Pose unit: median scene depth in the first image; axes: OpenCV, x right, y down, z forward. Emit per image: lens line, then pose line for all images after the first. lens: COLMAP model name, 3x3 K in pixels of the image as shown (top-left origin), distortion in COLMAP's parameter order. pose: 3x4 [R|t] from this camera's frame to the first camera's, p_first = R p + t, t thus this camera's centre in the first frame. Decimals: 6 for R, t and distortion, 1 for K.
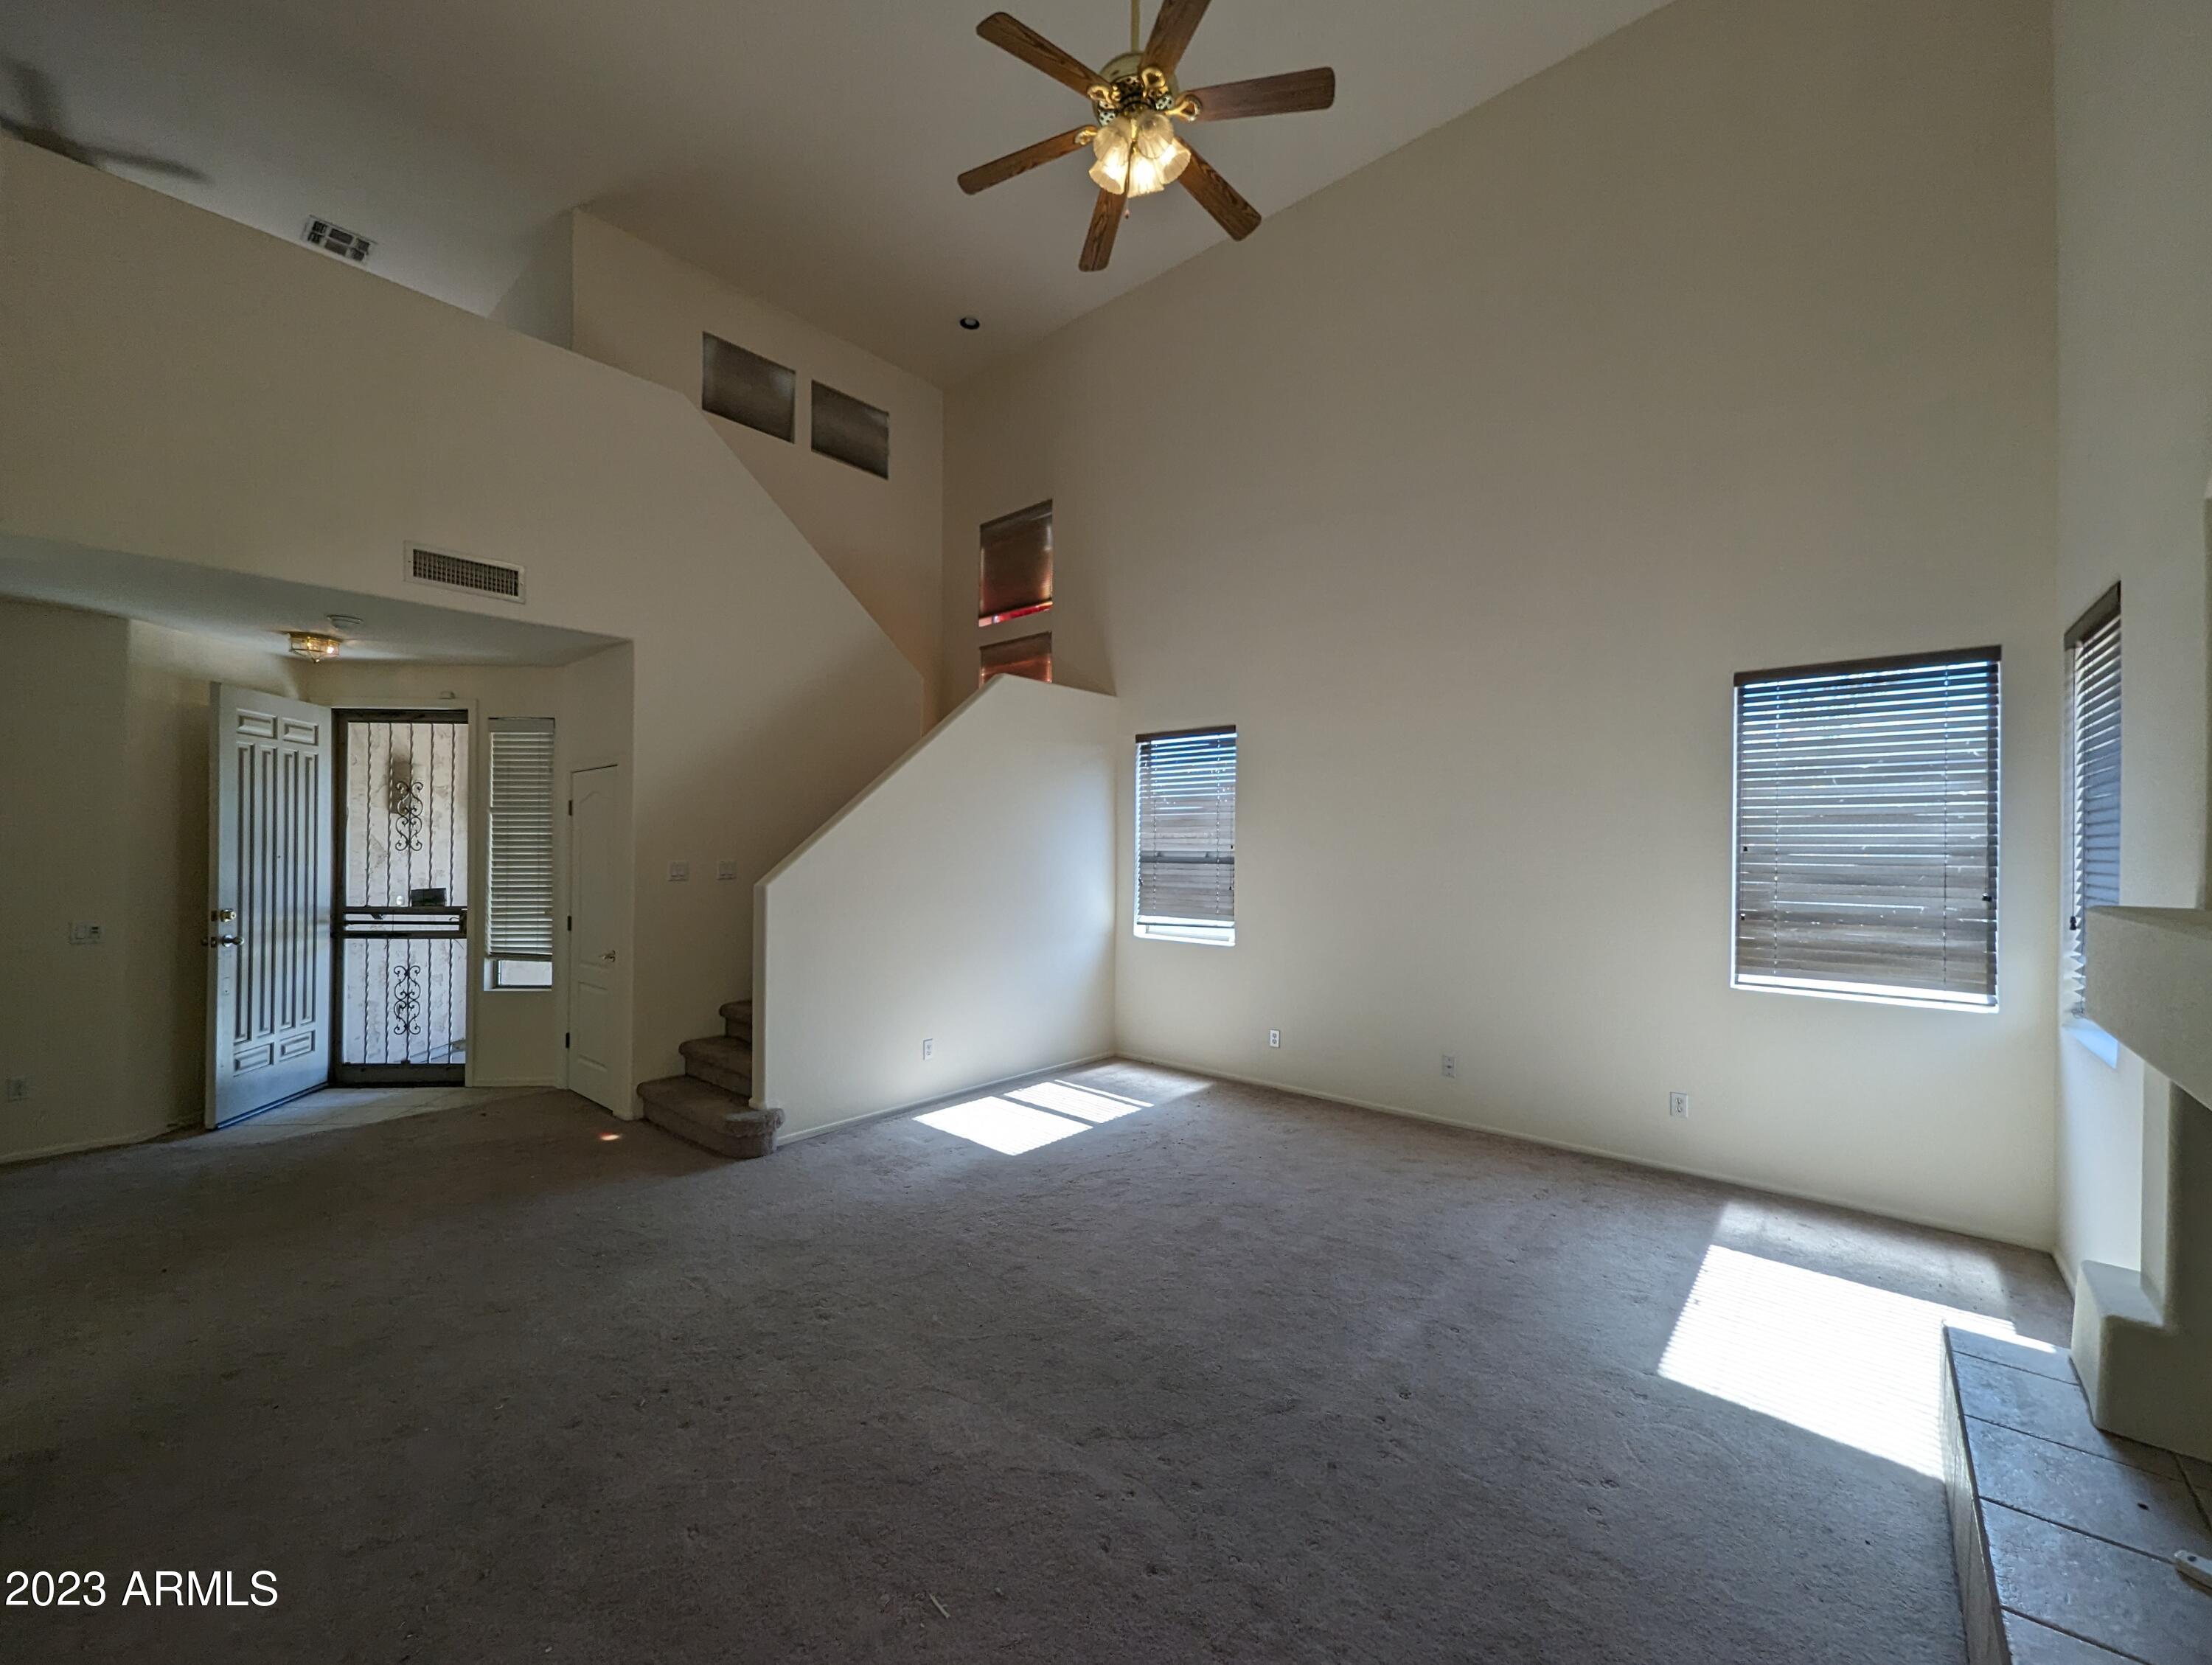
lens RADIAL K [[874.7, 0, 1092.3], [0, 874.7, 835.0], [0, 0, 1]] dist [0.001428, 0.000119]
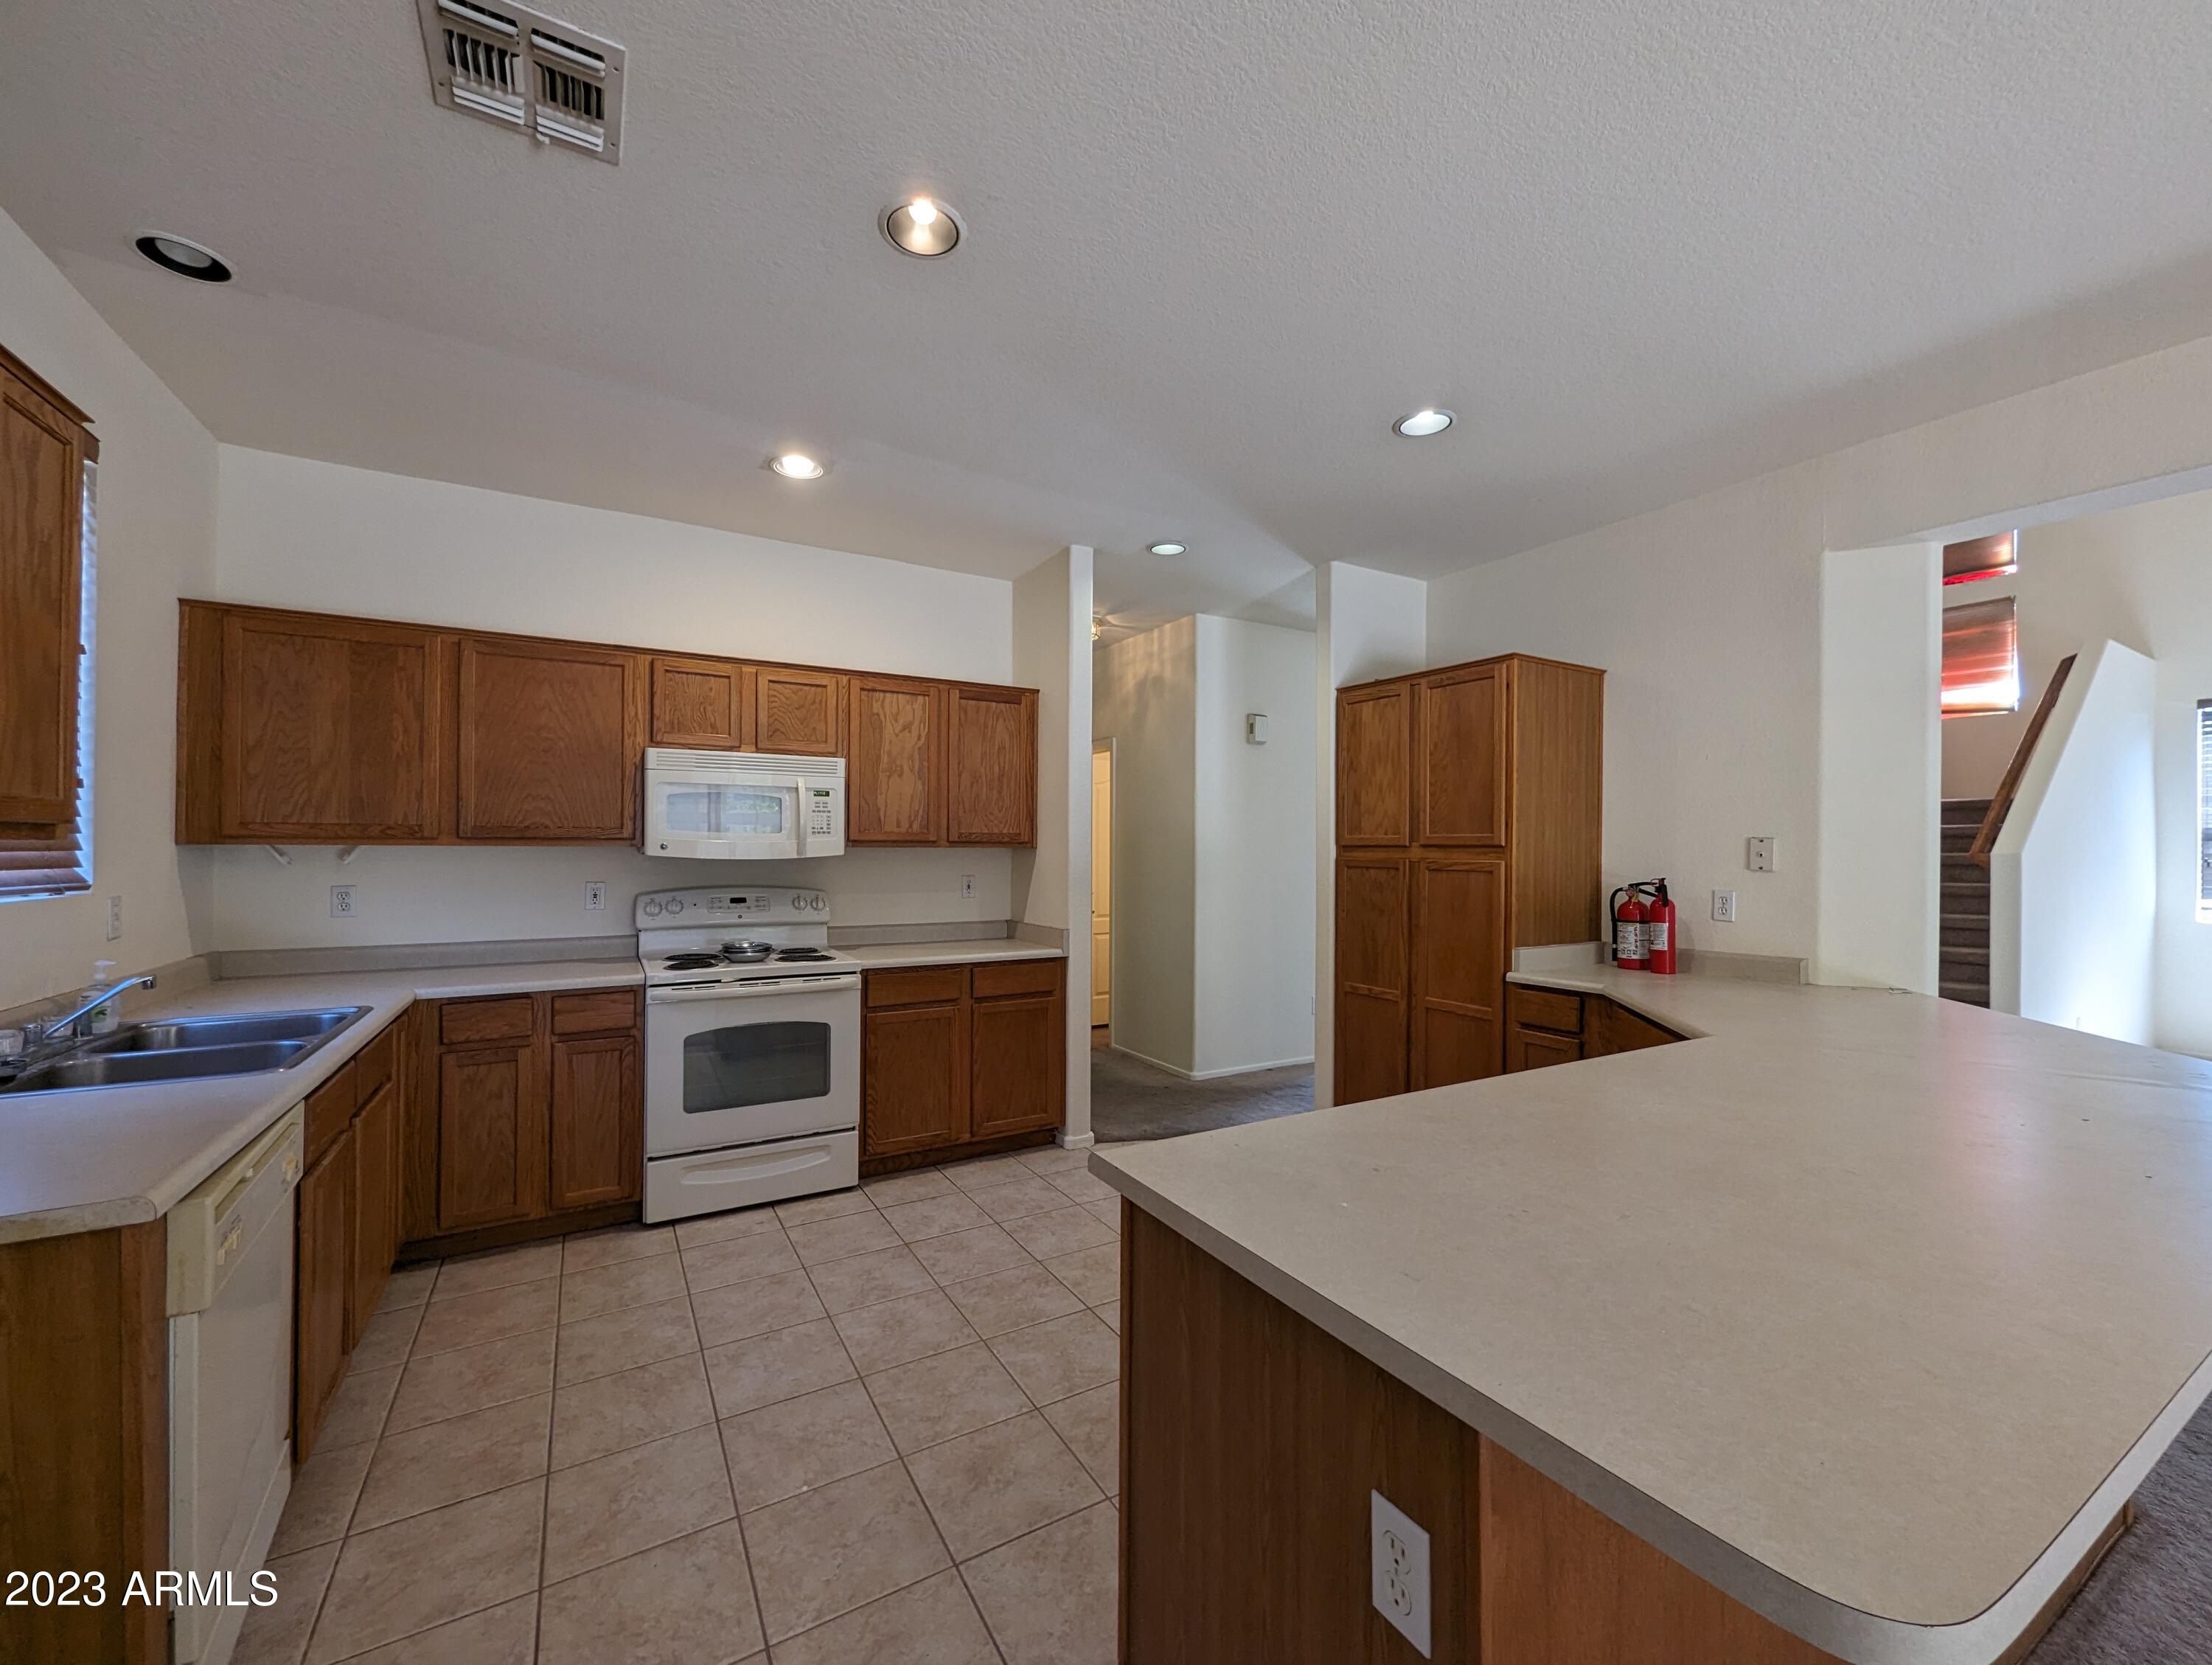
lens RADIAL K [[874.7, 0, 1092.6], [0, 874.7, 844.2], [0, 0, 1]] dist [0.001428, 0.000119]
pose [[0.943776, -0.002306, -0.330578, -0.845015], [0.002541, 0.999997, 0.000279, 0.036969], [0.330576, -0.001104, 0.943779, -0.268043]]
